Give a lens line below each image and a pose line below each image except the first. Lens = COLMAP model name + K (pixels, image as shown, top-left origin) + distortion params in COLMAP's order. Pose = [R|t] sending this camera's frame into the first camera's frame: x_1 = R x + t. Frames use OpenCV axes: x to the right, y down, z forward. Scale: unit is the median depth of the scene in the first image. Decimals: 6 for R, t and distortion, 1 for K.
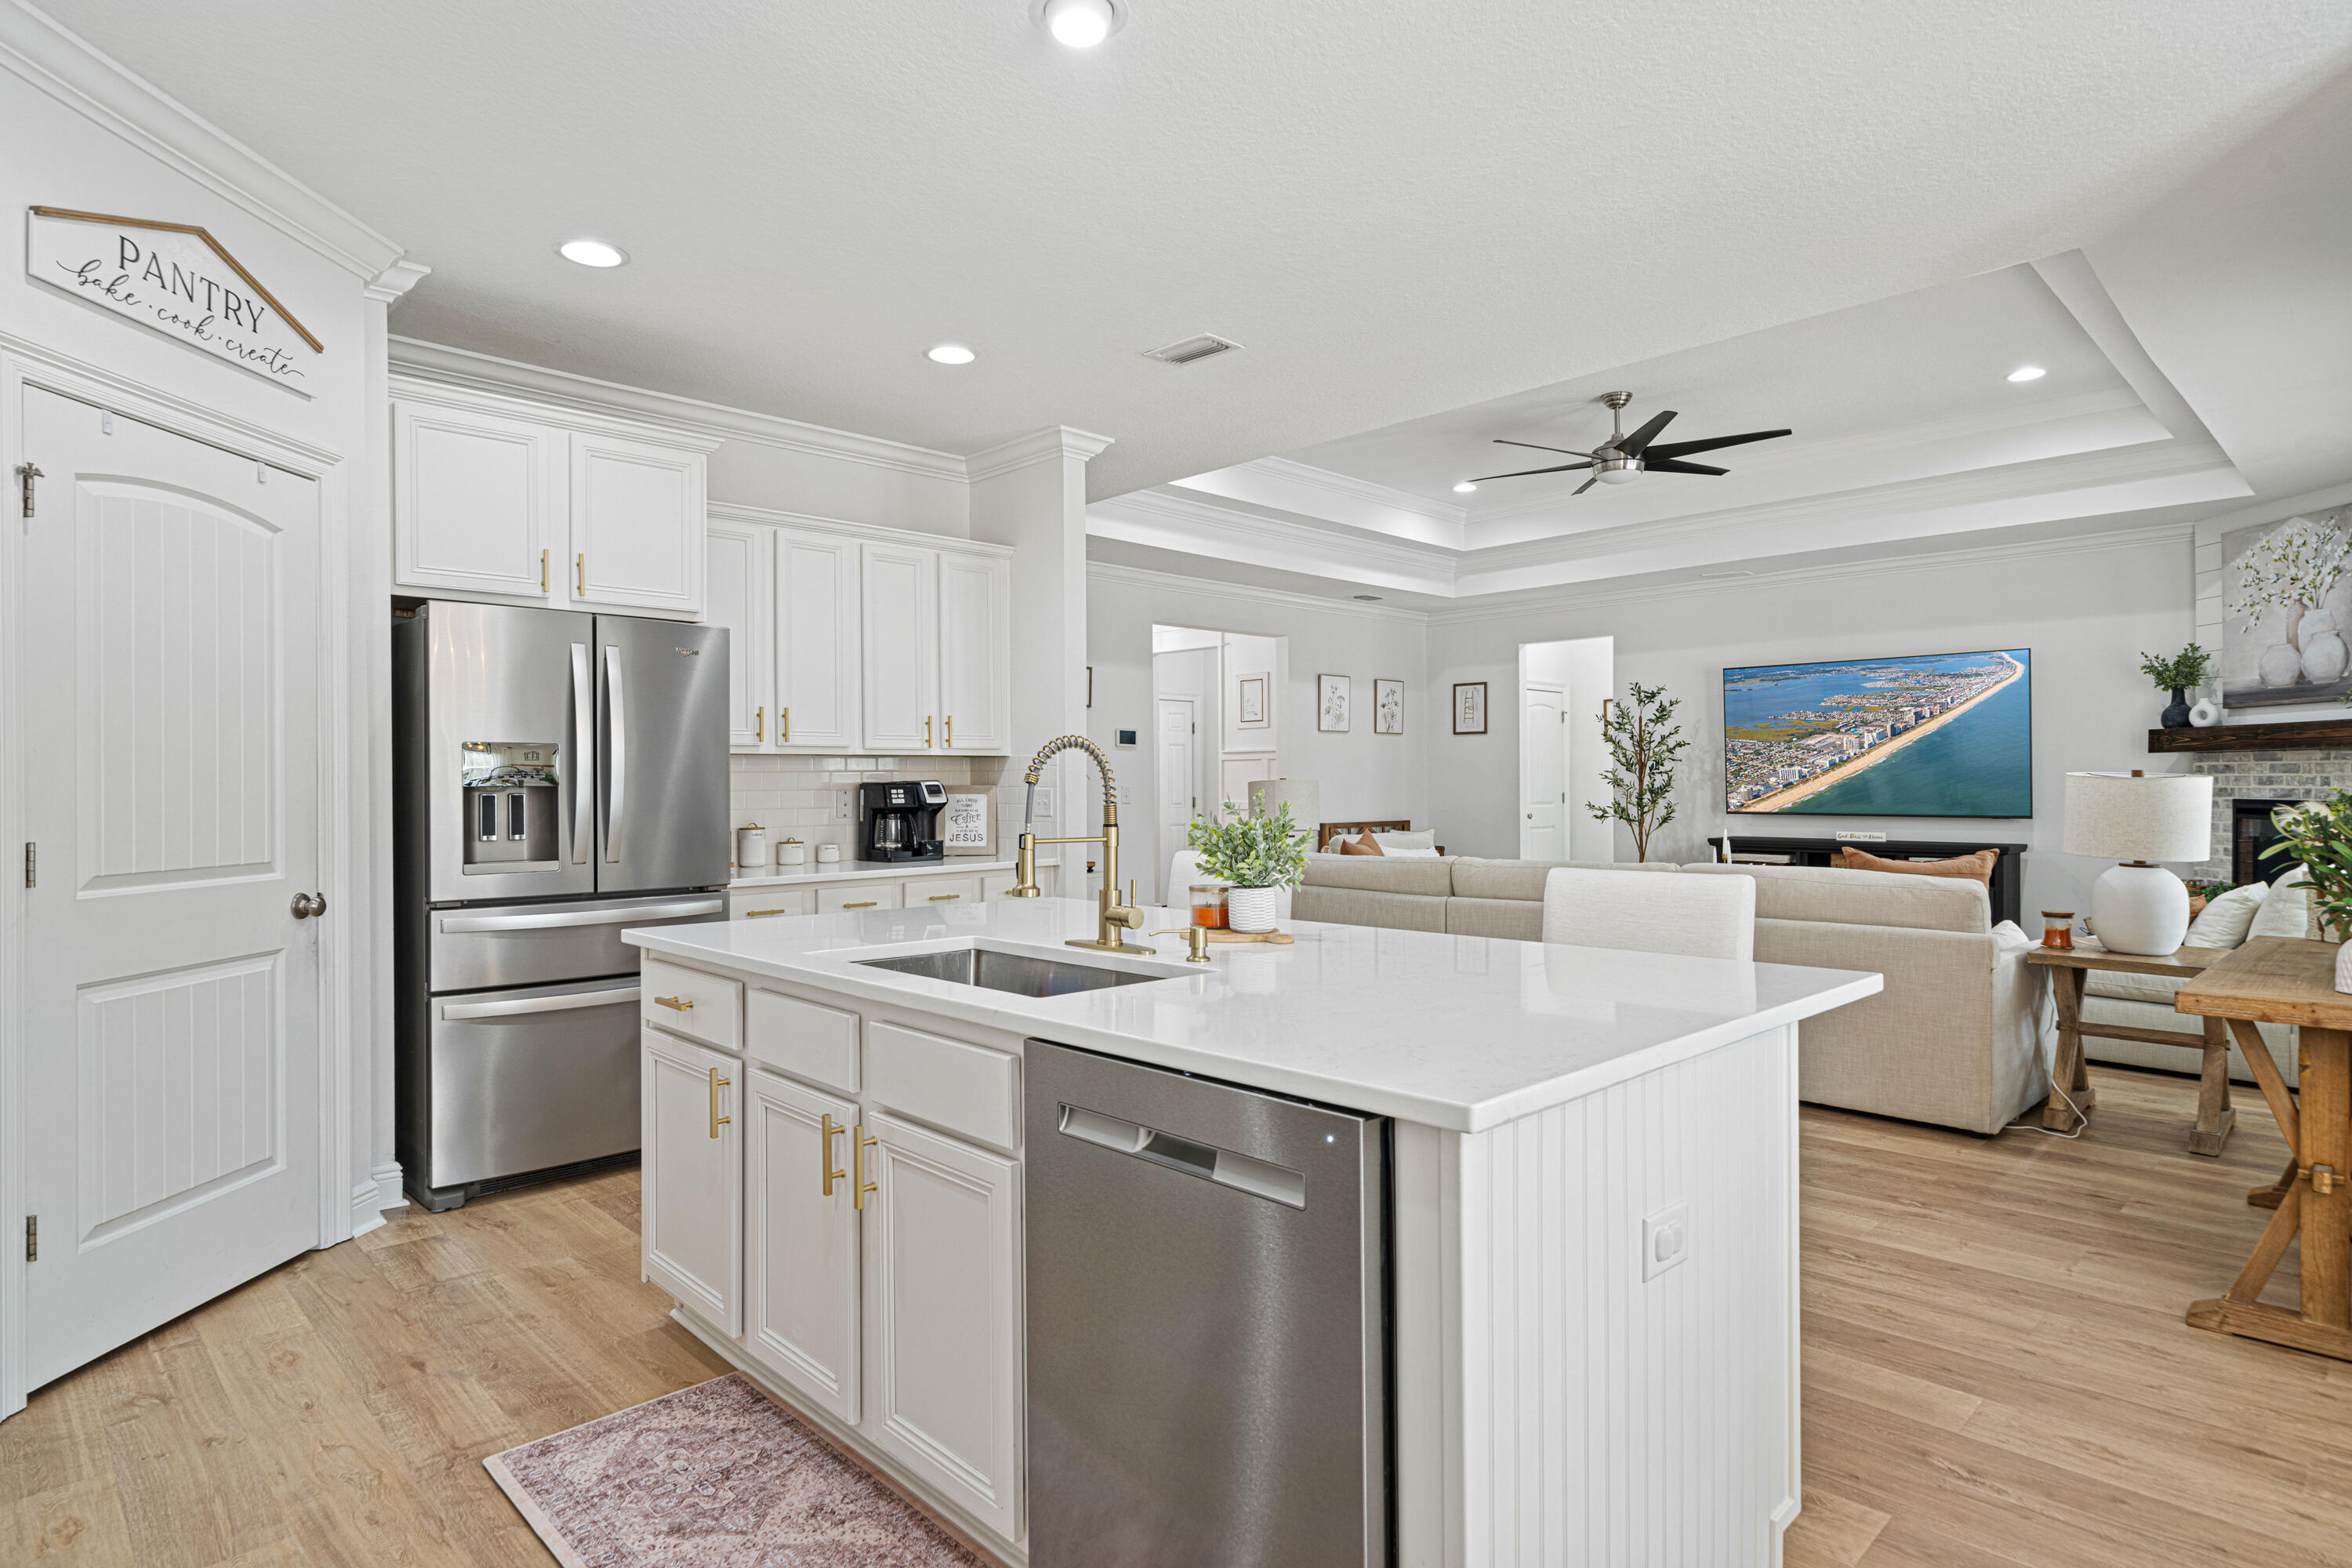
lens RADIAL K [[1244.1, 0, 1165.5], [0, 1244.1, 777.0], [0, 0, 1]] dist [0.002390, 0.001293]
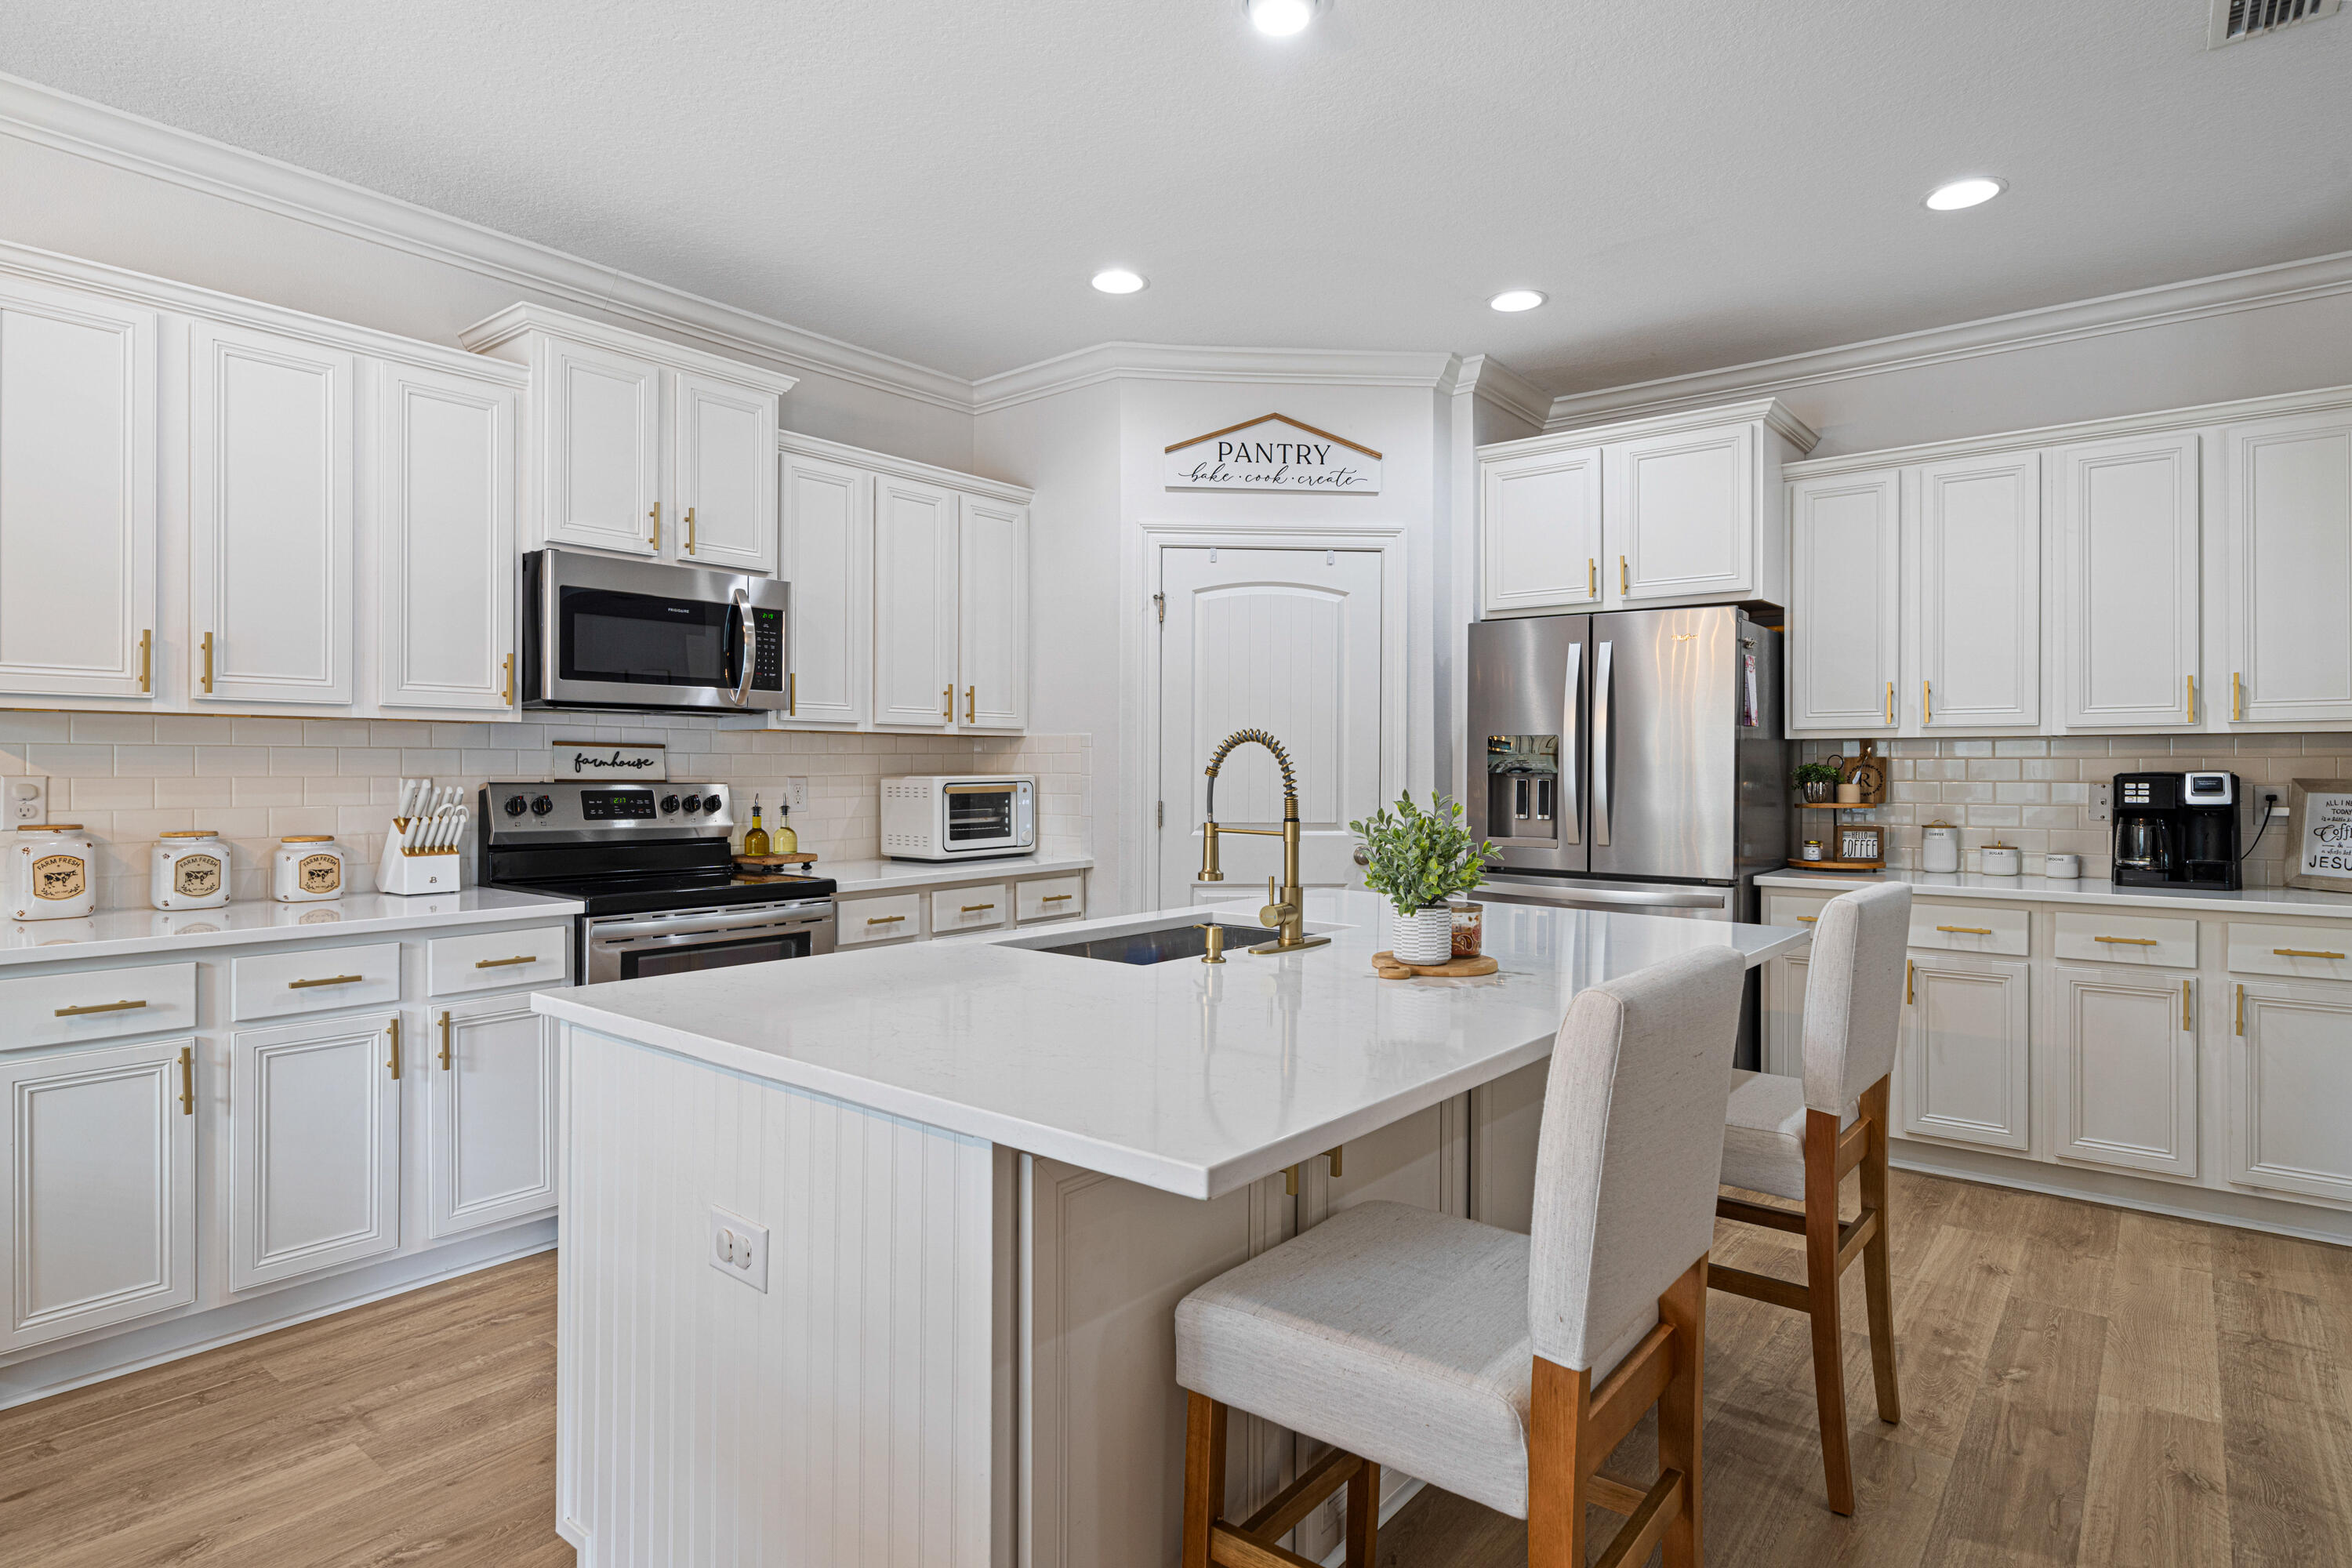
lens RADIAL K [[1226.1, 0, 1176.0], [0, 1226.1, 784.0], [0, 0, 1]] dist [0.001258, -0.030120]
pose [[0.119891, 0.018254, -0.992619, 0.556905], [0.001119, 0.999828, 0.018522, -0.003852], [0.992786, -0.003331, 0.119850, 0.519782]]
